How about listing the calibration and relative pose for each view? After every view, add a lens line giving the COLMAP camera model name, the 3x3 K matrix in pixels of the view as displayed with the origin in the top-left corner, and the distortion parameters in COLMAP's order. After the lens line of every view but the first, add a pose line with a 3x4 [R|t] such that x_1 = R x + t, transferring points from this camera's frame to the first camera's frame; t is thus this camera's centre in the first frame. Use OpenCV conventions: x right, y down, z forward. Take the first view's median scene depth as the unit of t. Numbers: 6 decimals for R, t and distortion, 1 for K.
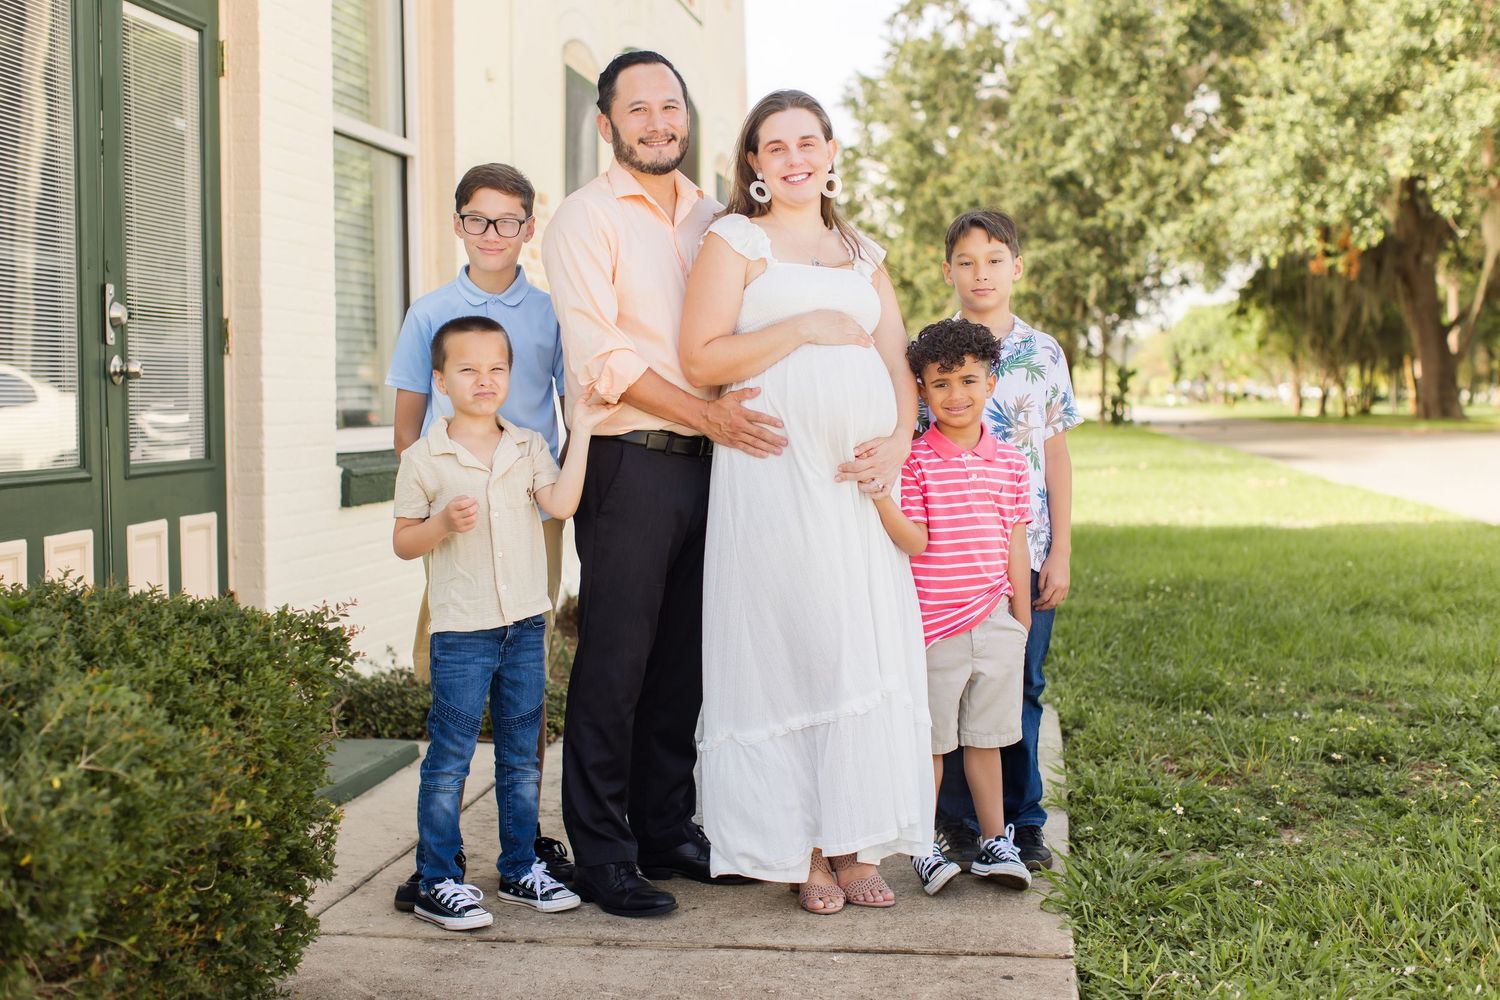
lens RADIAL K [[3410.8, 0, 750.0], [0, 3410.8, 500.0], [0, 0, 1]] dist [-0.075662, 0.946491]
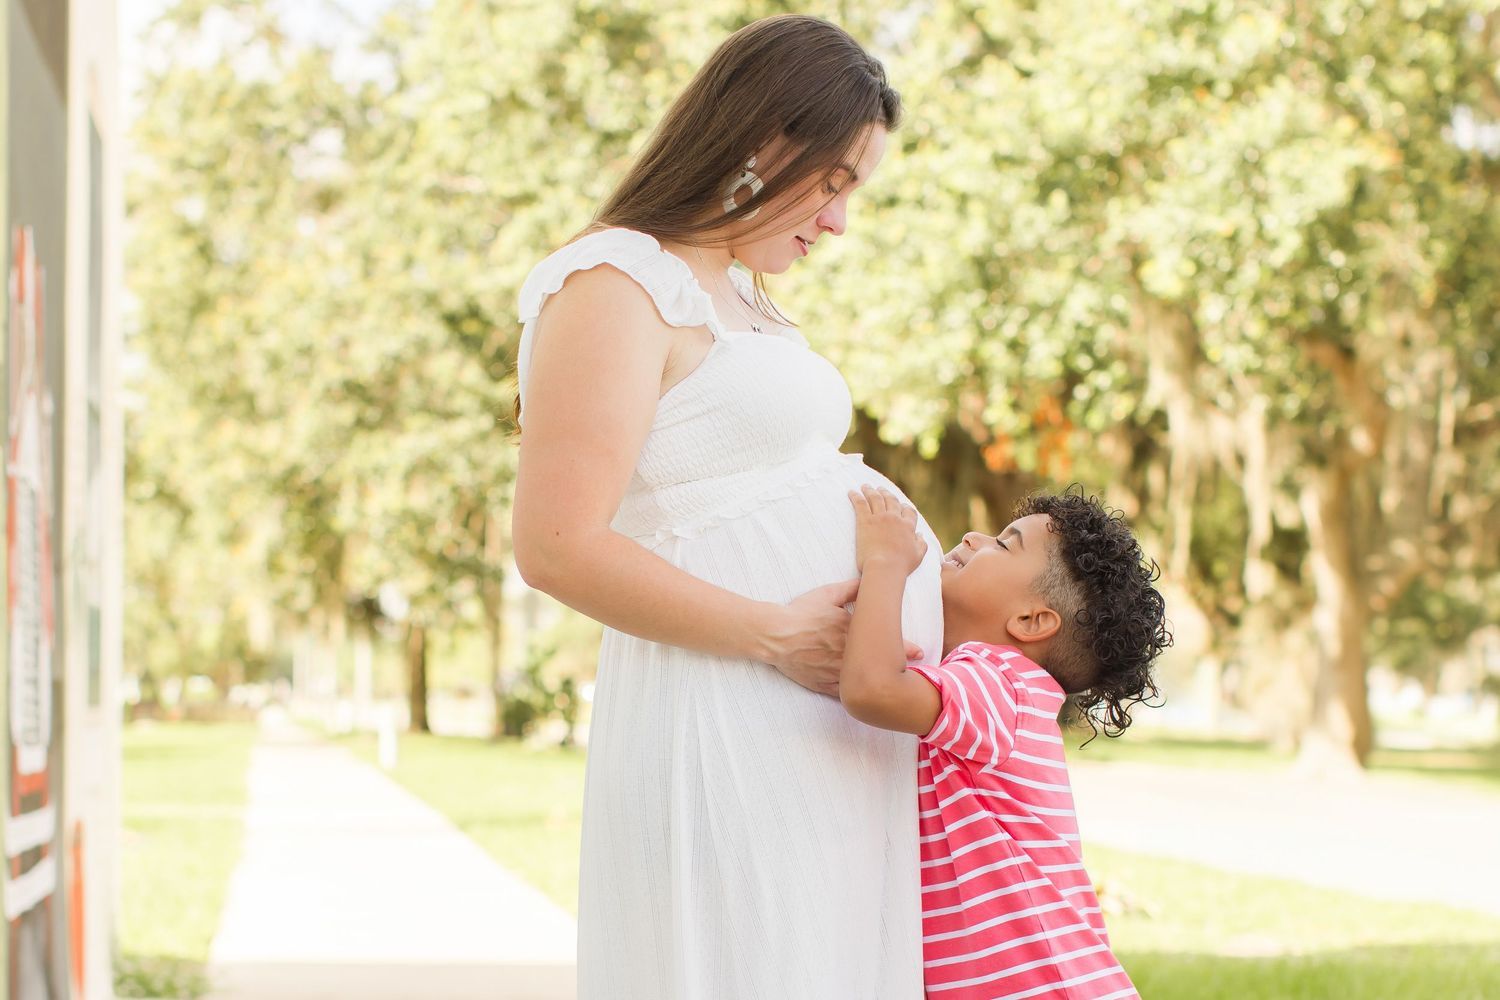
lens RADIAL K [[3410.8, 0, 750.0], [0, 3410.8, 500.0], [0, 0, 1]] dist [-0.075662, 0.946491]
pose [[0.952110, 0.020259, 0.305083, -0.037620], [0.006139, 0.996335, -0.085321, -0.014476], [-0.305693, 0.083108, 0.948496, 0.468998]]
